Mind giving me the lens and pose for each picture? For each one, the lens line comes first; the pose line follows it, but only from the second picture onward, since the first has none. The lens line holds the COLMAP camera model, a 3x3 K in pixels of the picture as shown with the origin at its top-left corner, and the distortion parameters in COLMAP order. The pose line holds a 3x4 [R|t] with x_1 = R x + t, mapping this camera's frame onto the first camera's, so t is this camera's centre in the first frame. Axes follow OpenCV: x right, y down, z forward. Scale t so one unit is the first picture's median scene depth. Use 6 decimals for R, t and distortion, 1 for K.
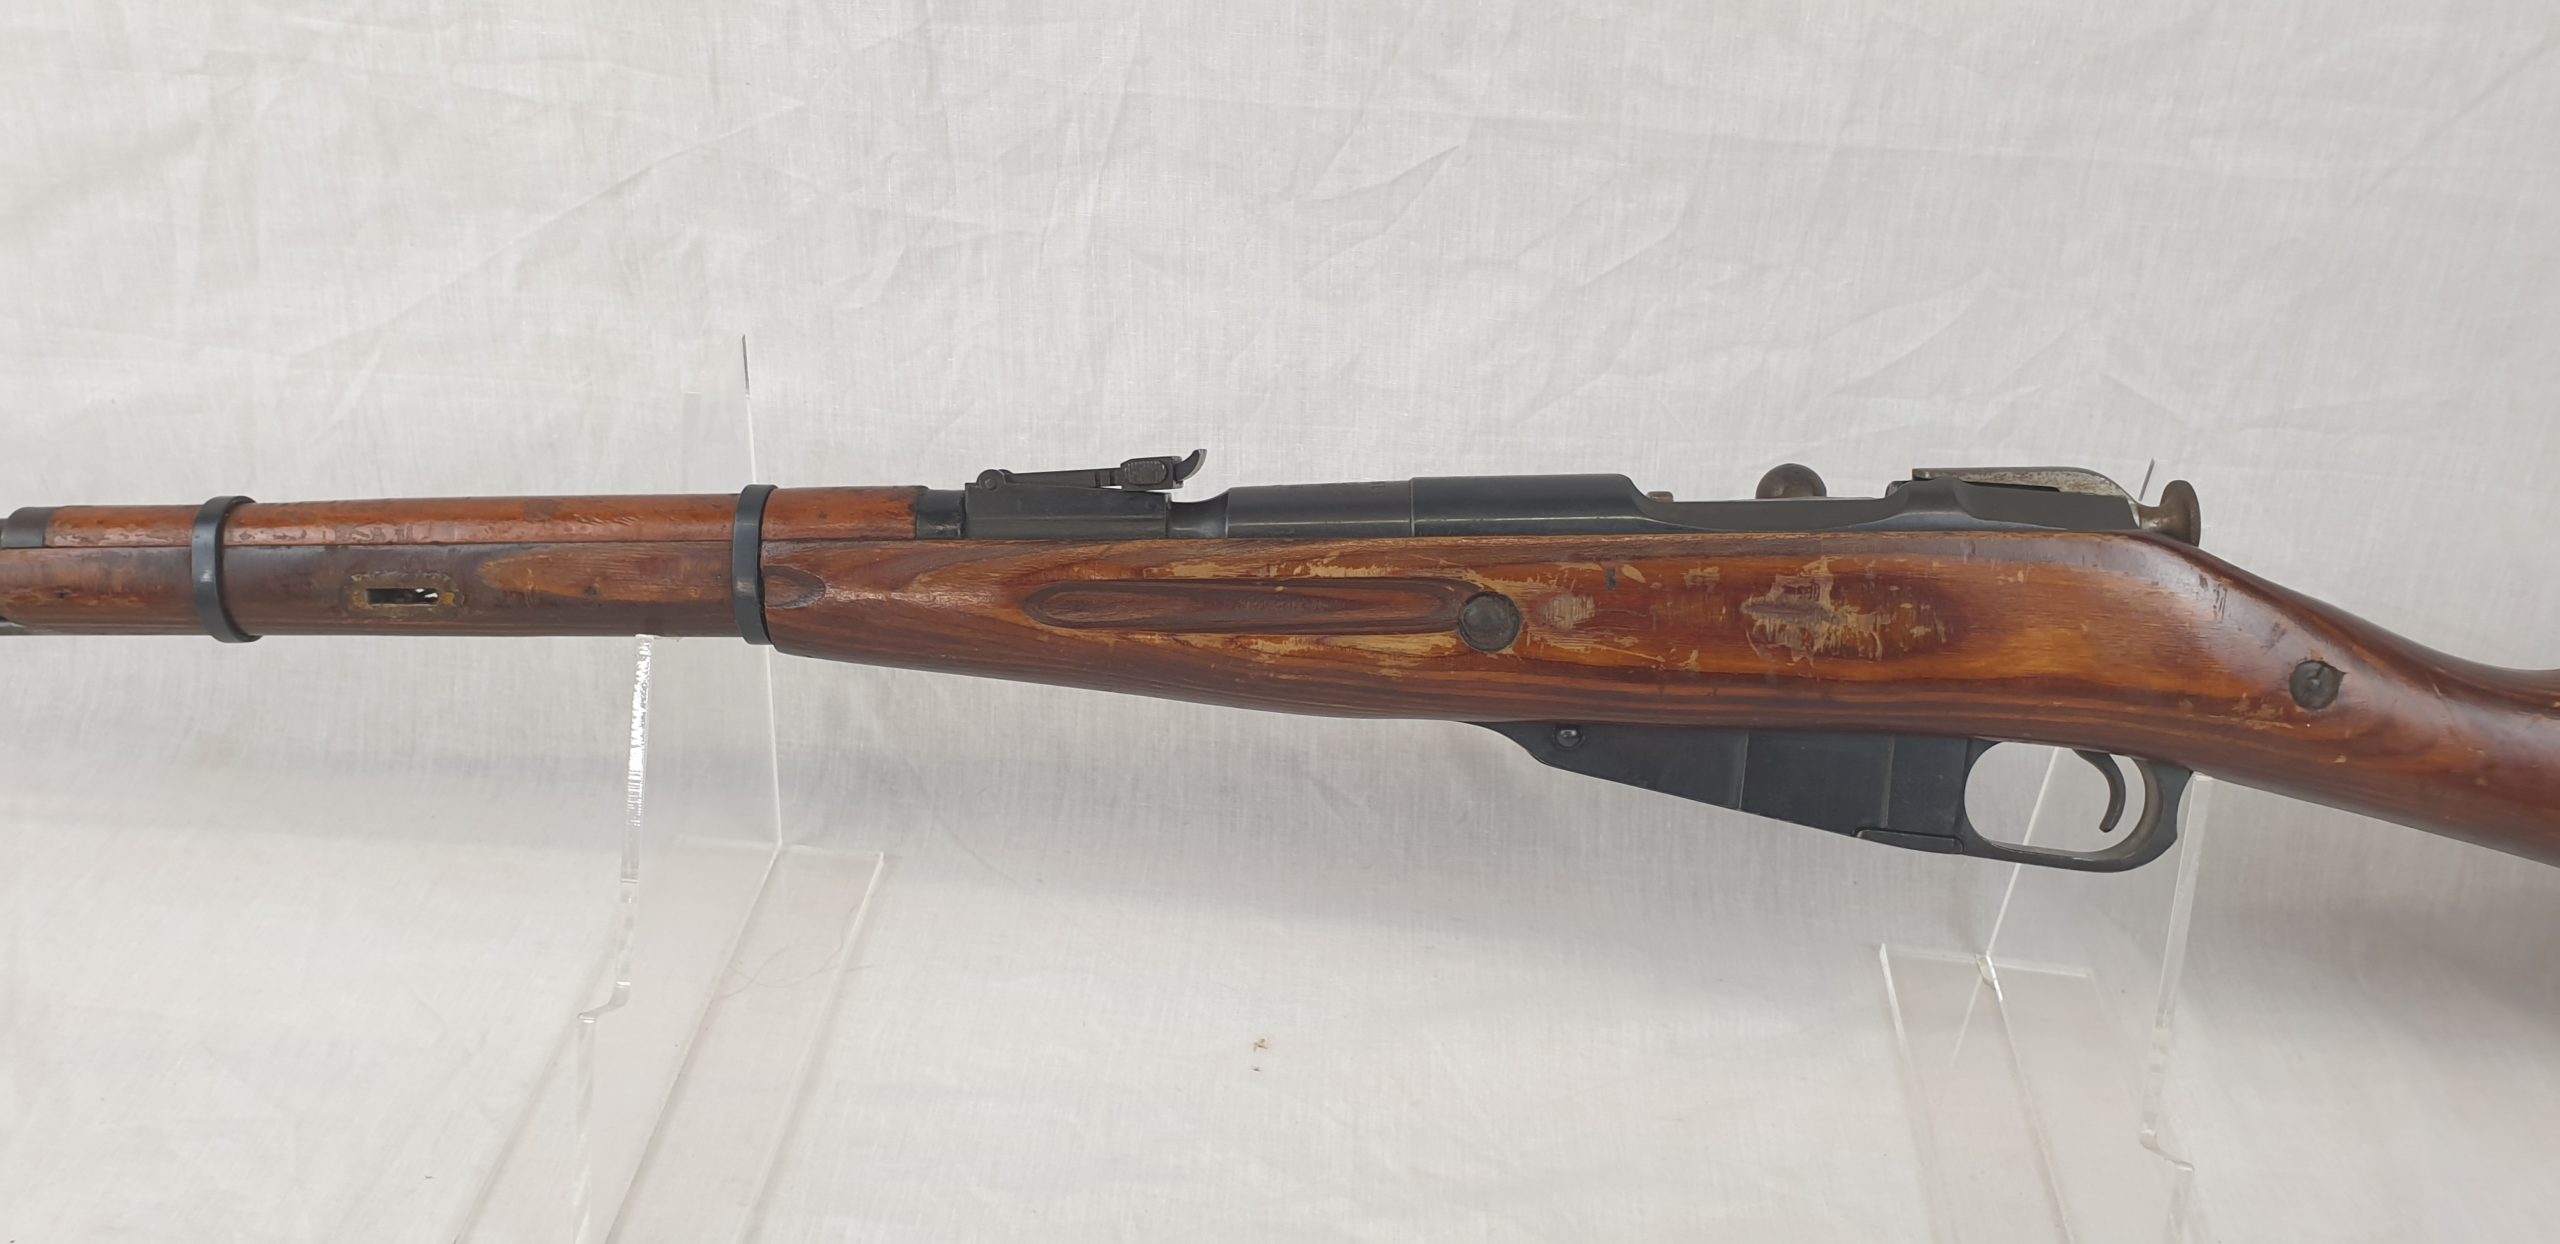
lens RADIAL K [[2106.1, 0, 1245.7], [0, 2106.1, 683.6], [0, 0, 1]] dist [0.028712, -0.008868]
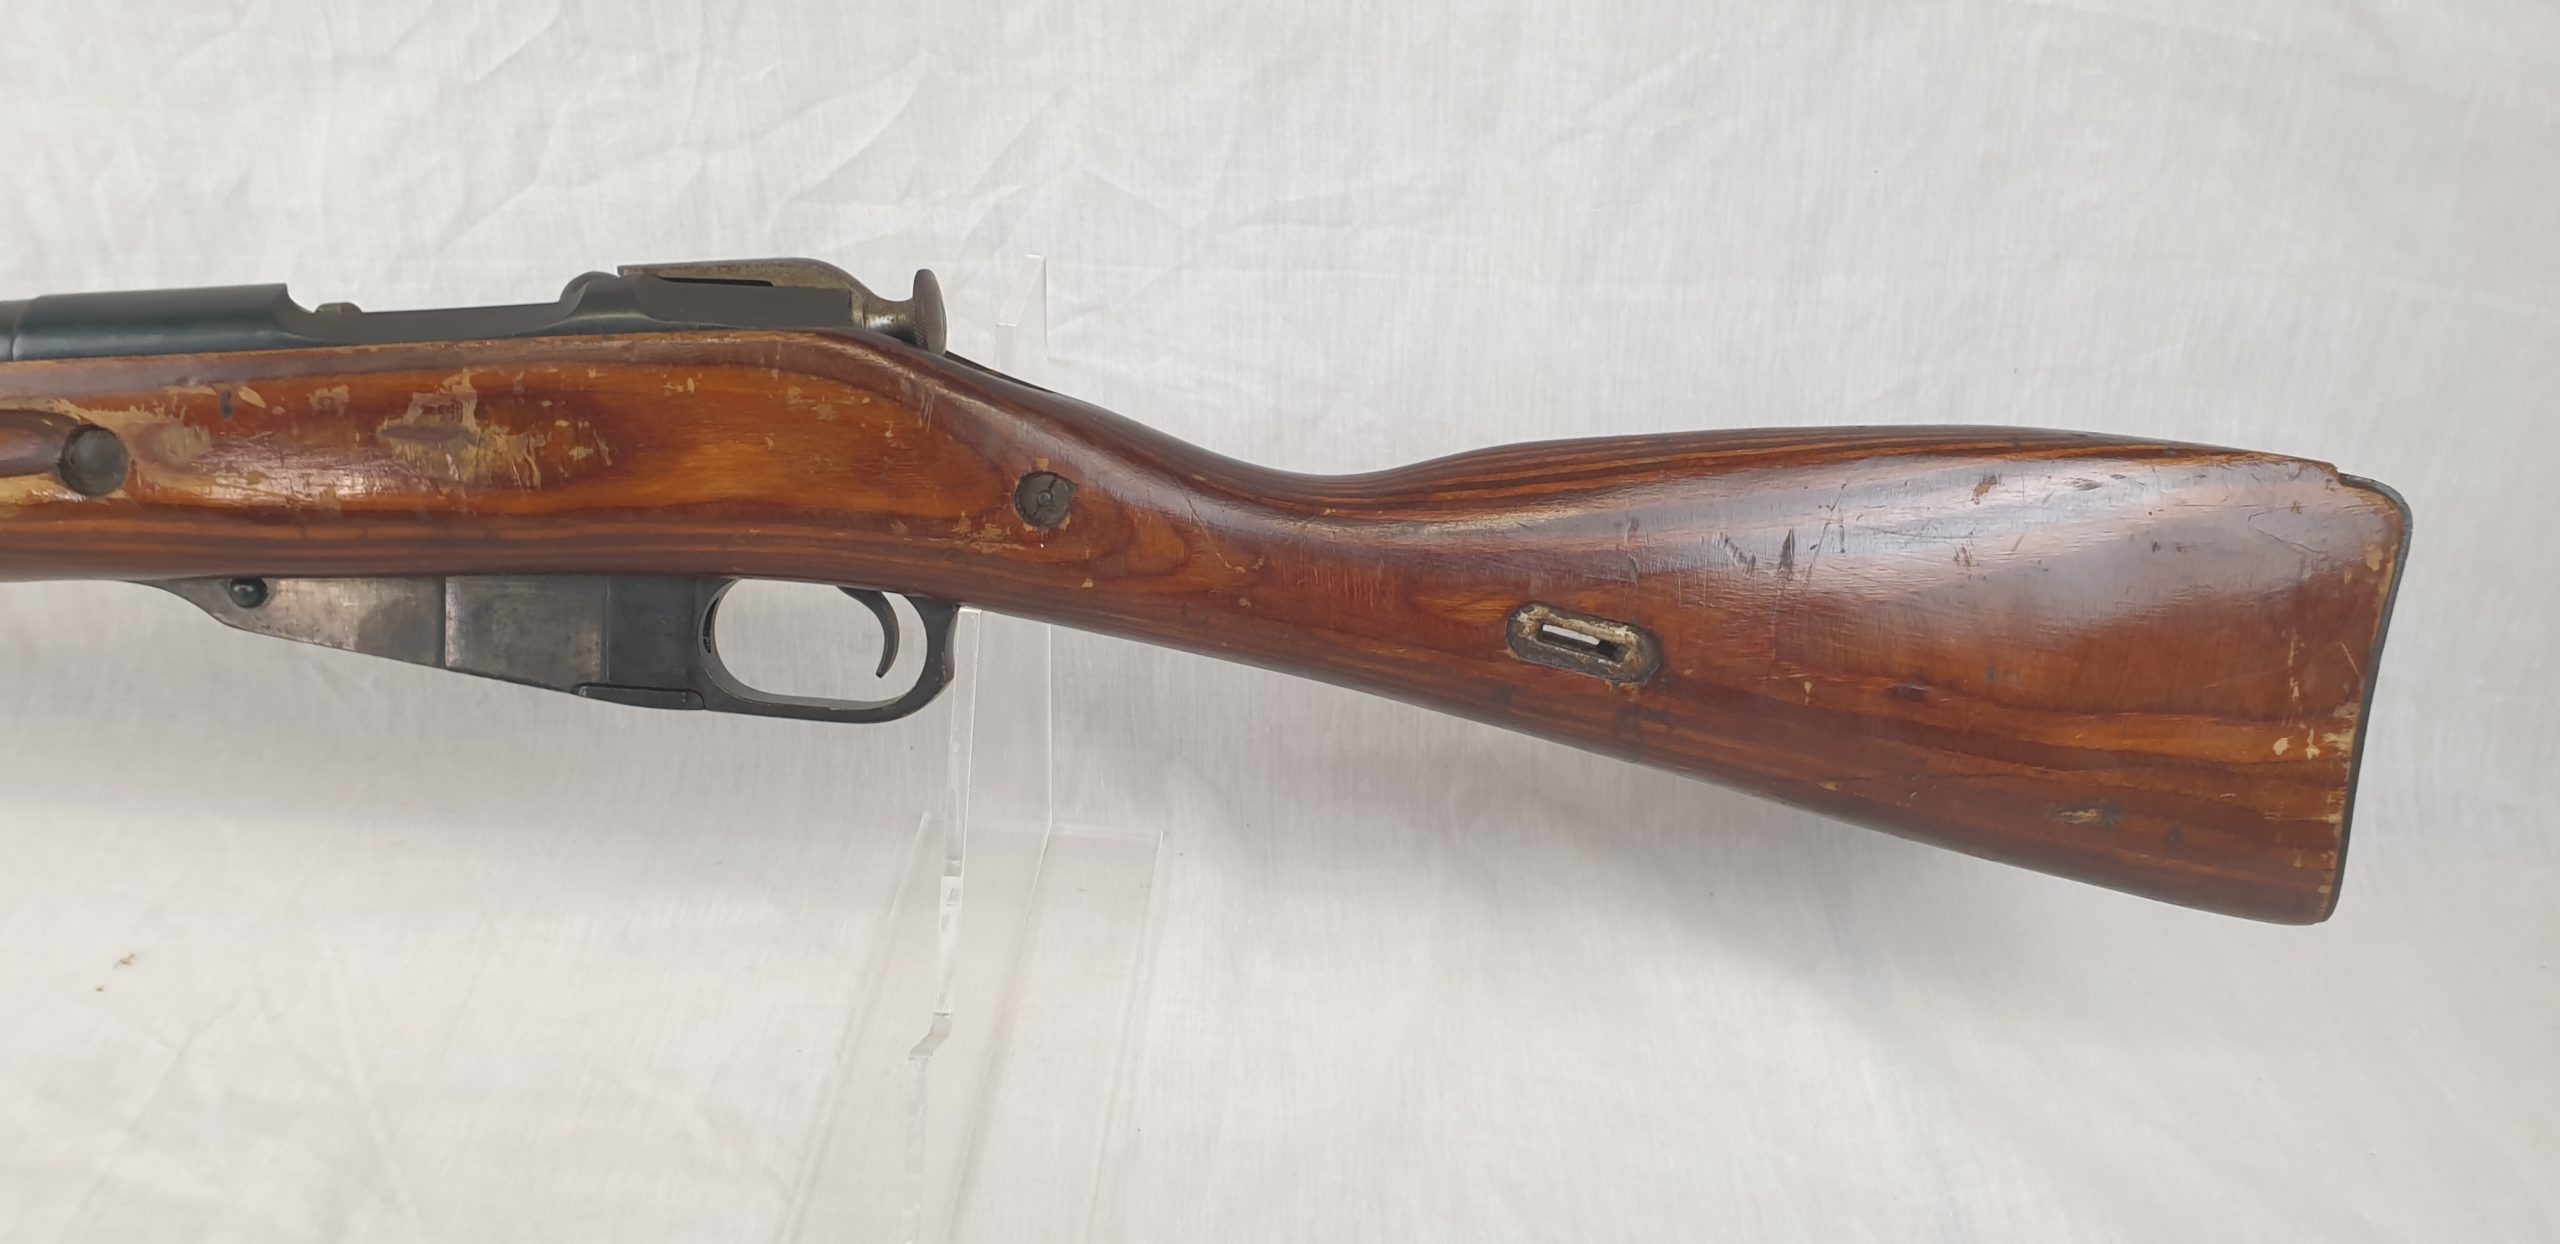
lens RADIAL K [[2057.4, 0, 1280.0], [0, 2057.4, 622.0], [0, 0, 1]] dist [0.102599, -0.139205]
pose [[0.999237, -0.038749, 0.004827, 0.577789], [0.038636, 0.999019, 0.021627, 0.035408], [-0.005660, -0.021424, 0.999754, 0.146946]]
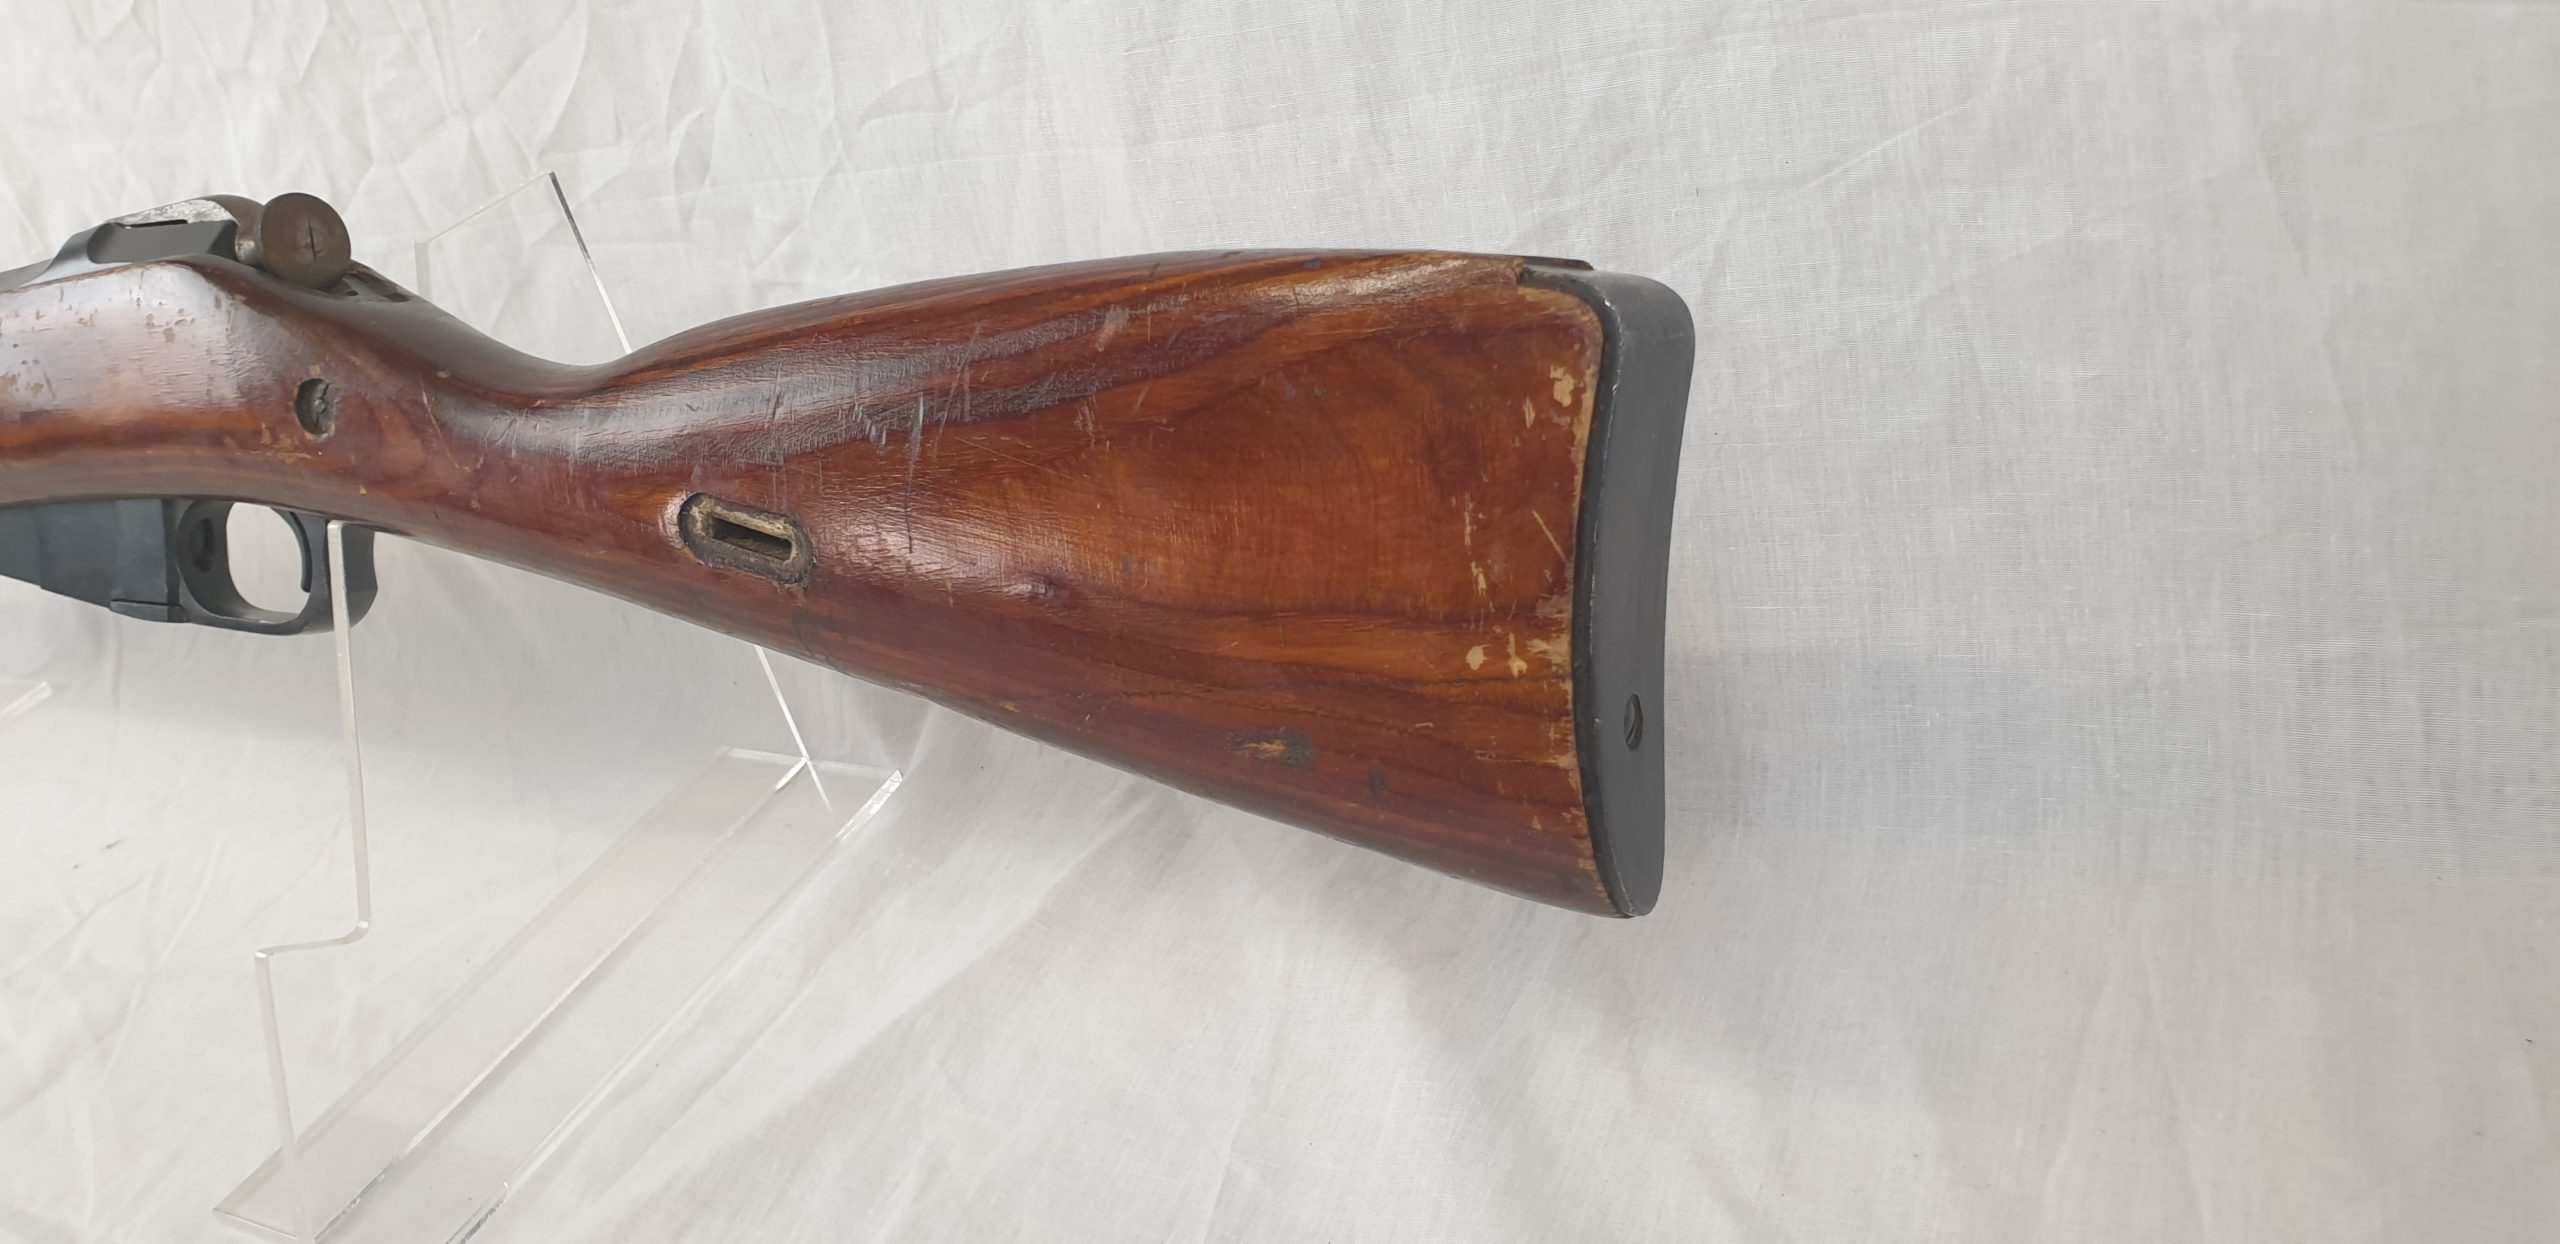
lens RADIAL K [[1984.9, 0, 1286.1], [0, 1984.9, 655.7], [0, 0, 1]] dist [0.135823, -0.236643]
pose [[0.872574, -0.036085, -0.487147, 1.215561], [0.051212, 0.998530, 0.017765, 0.105197], [0.485790, -0.040450, 0.873139, 0.450998]]
